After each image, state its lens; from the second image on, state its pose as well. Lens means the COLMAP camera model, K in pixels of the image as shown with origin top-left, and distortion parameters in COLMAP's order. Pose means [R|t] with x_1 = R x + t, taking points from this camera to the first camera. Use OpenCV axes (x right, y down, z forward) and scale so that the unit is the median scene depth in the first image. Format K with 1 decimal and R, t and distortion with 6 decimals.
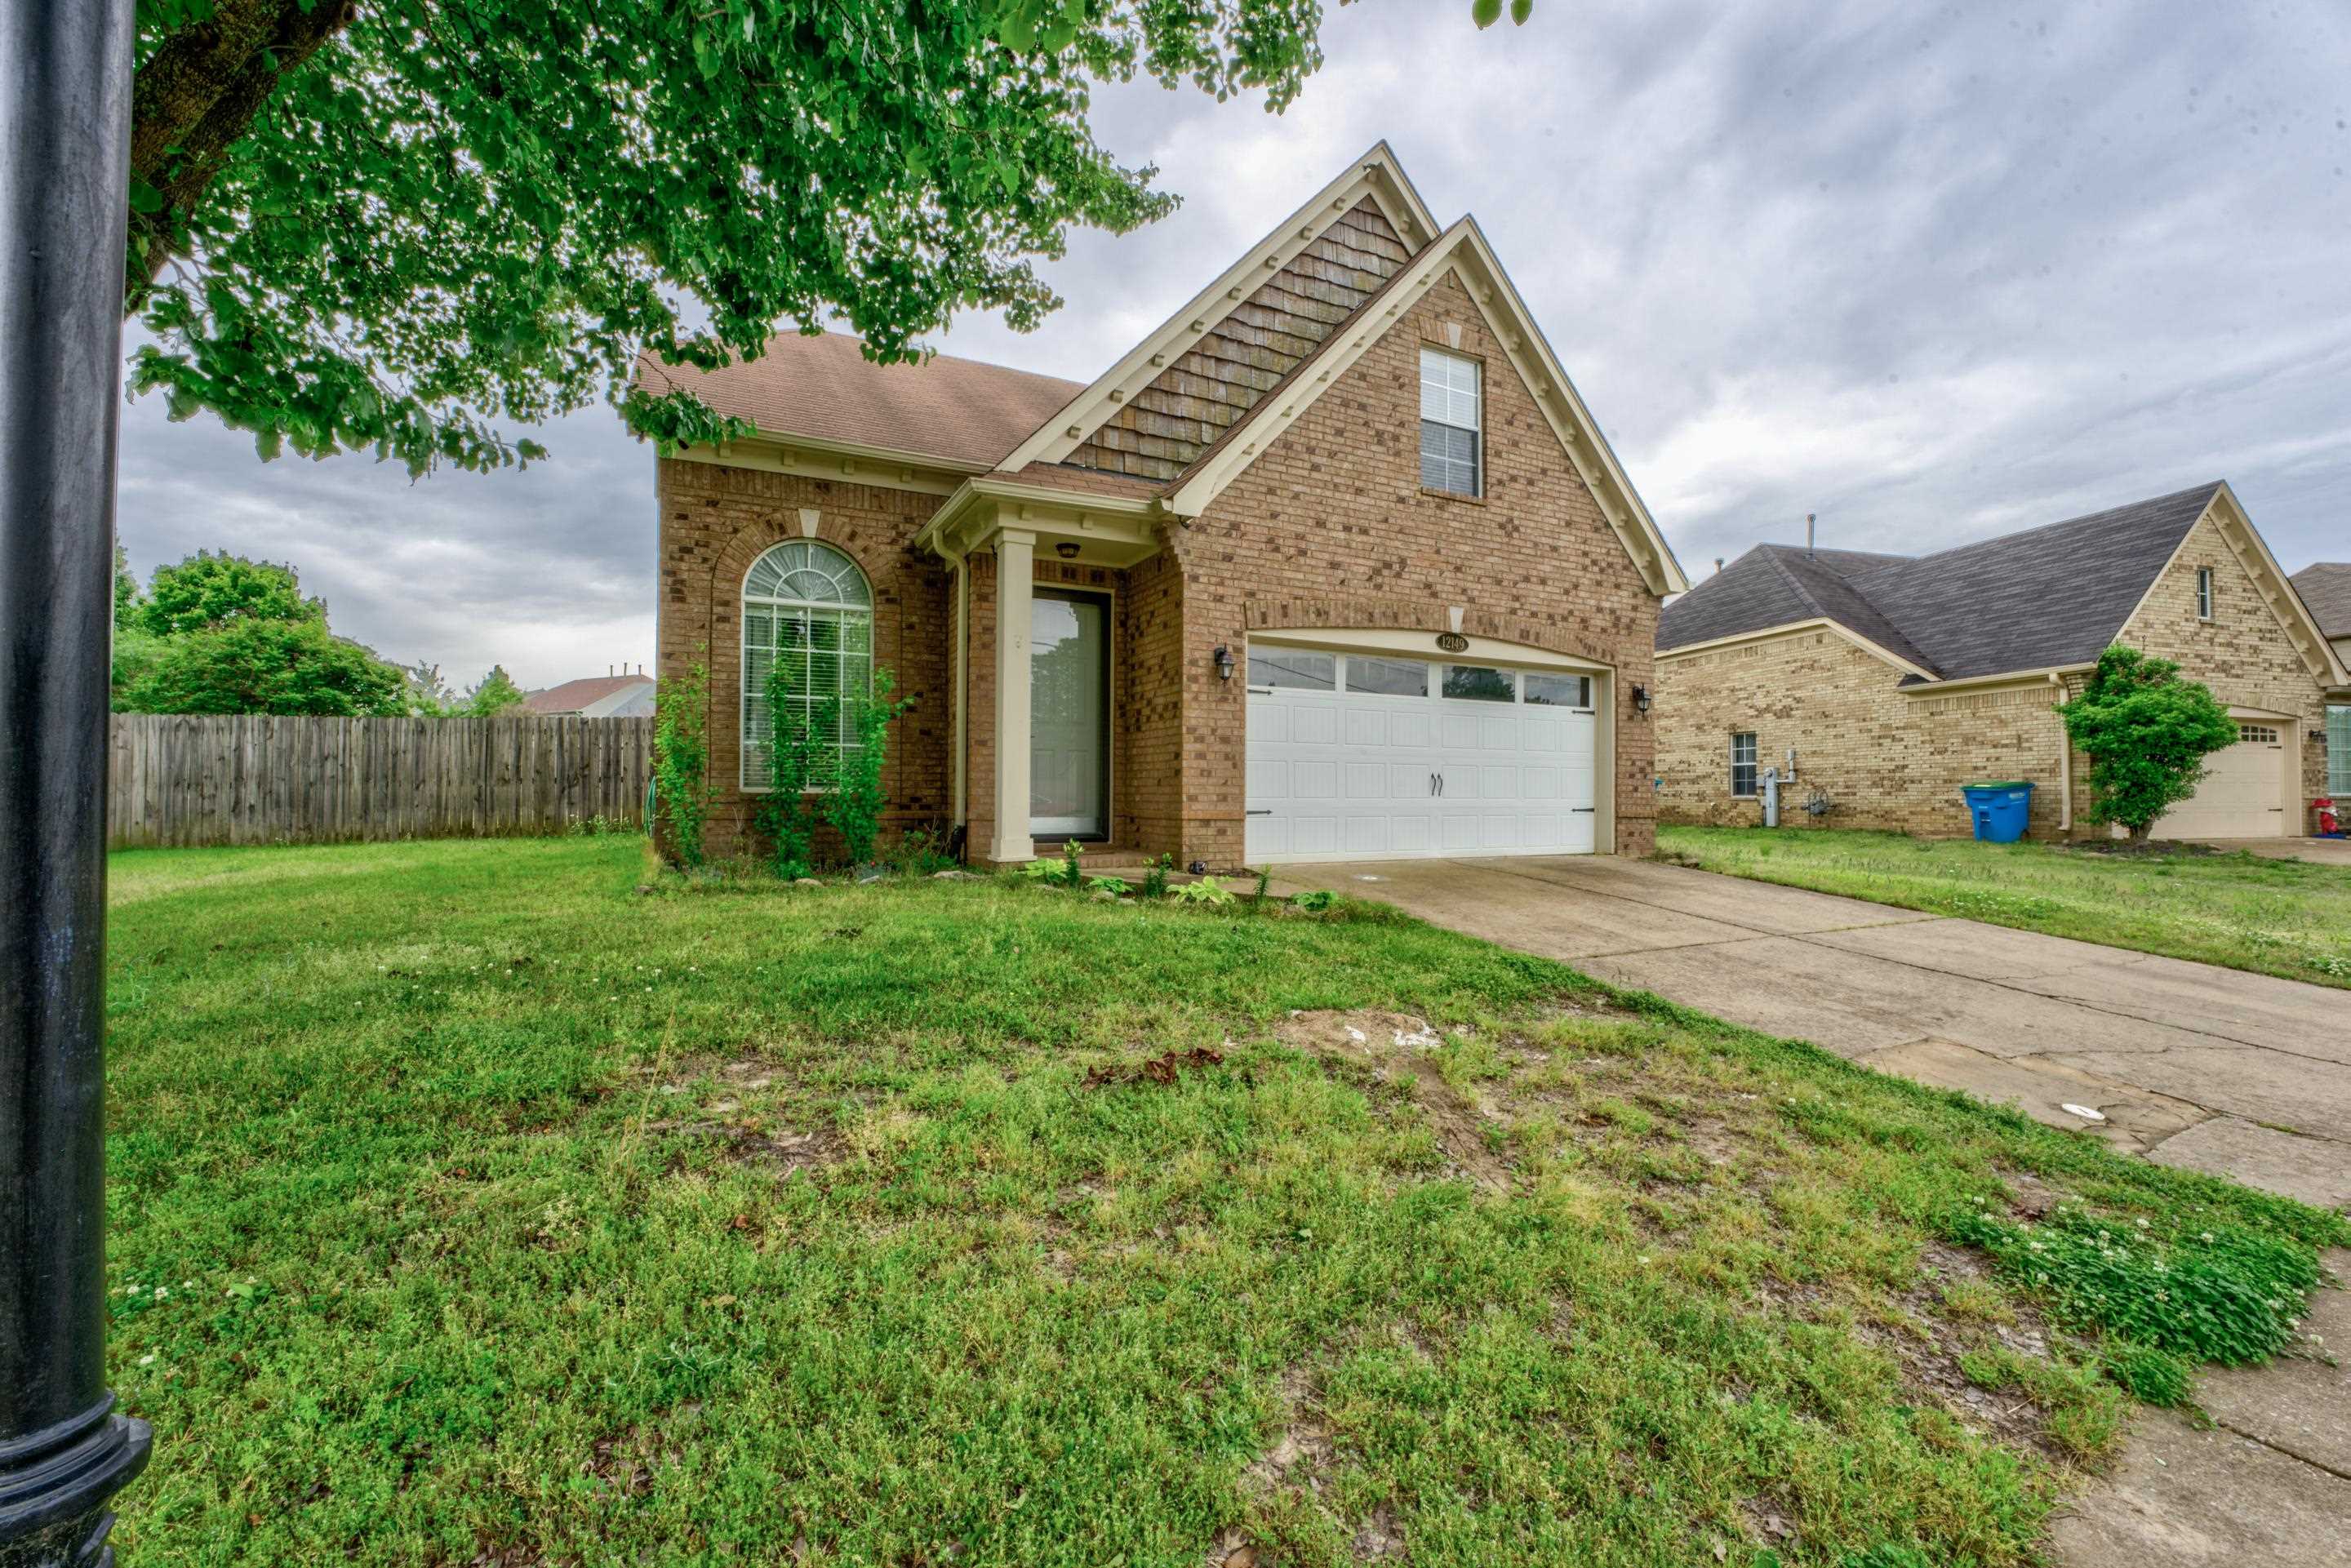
lens RADIAL K [[947.1, 0, 1176.6], [0, 947.1, 787.5], [0, 0, 1]] dist [-0.031424, 0.004424]
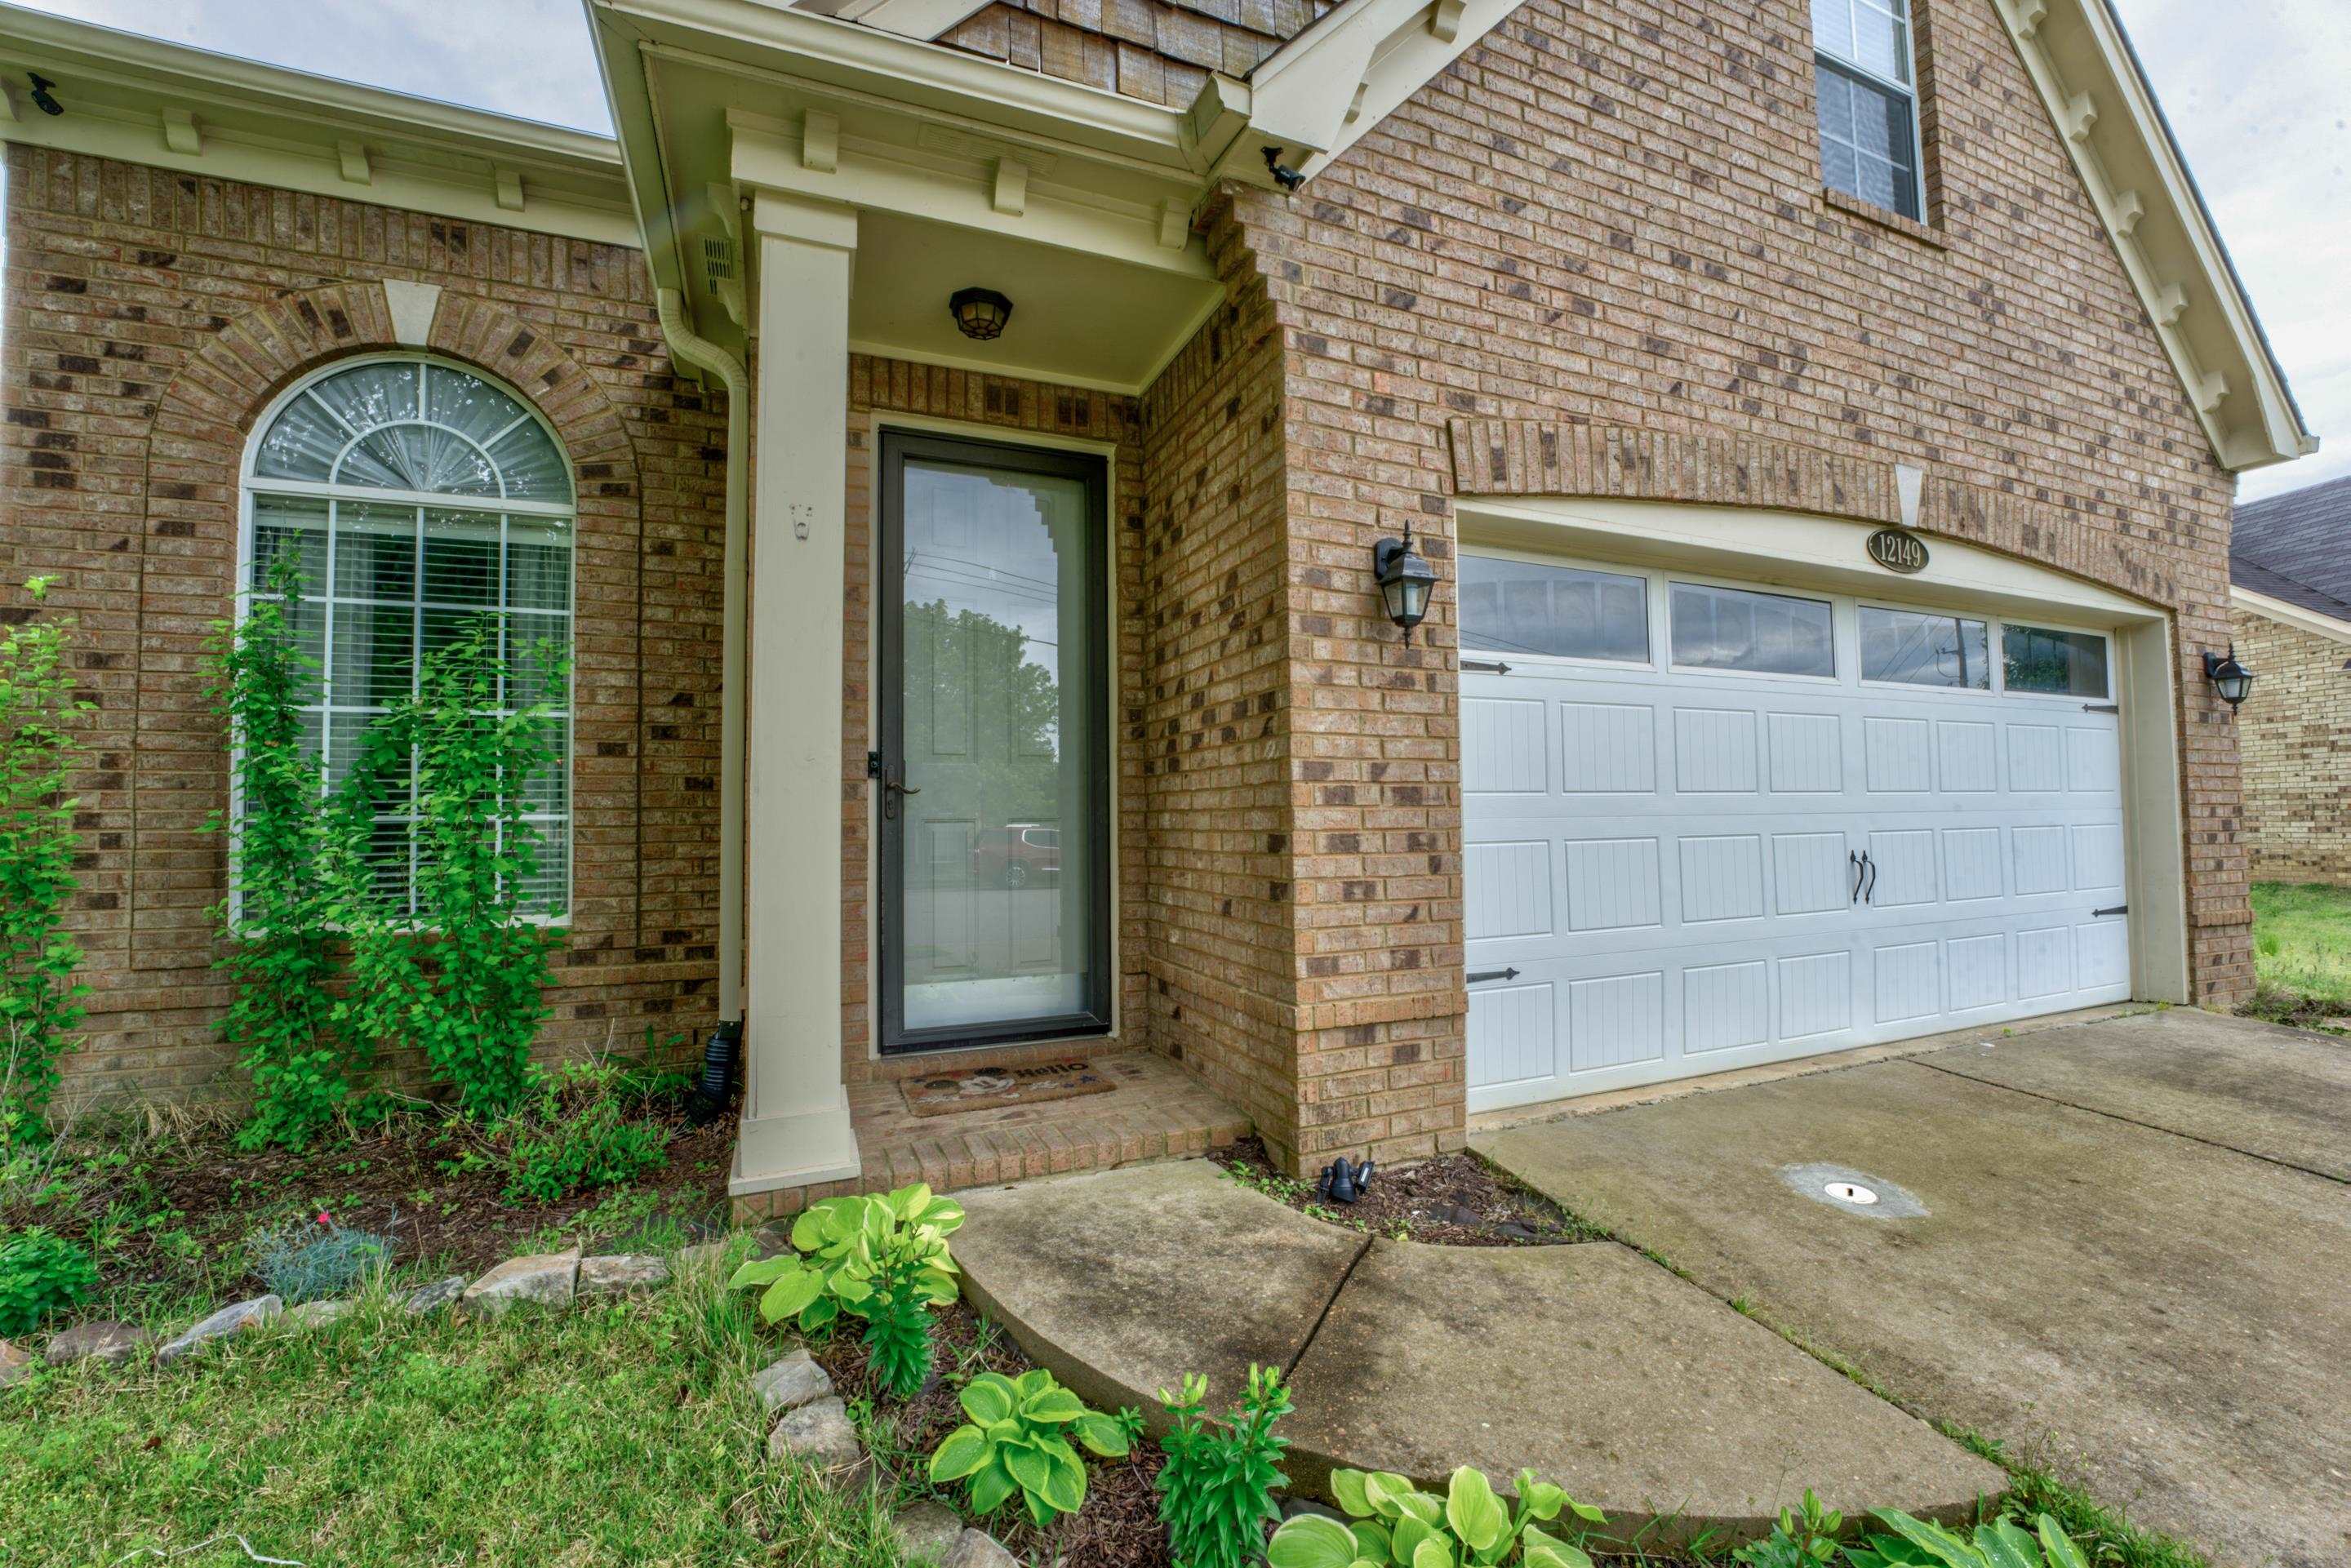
lens RADIAL K [[947.1, 0, 1173.6], [0, 947.1, 792.5], [0, 0, 1]] dist [-0.031424, 0.004424]
pose [[0.996821, -0.019941, -0.077144, -0.009245], [0.018202, 0.999566, -0.023182, -0.041287], [0.077573, 0.021704, 0.996750, 0.591519]]
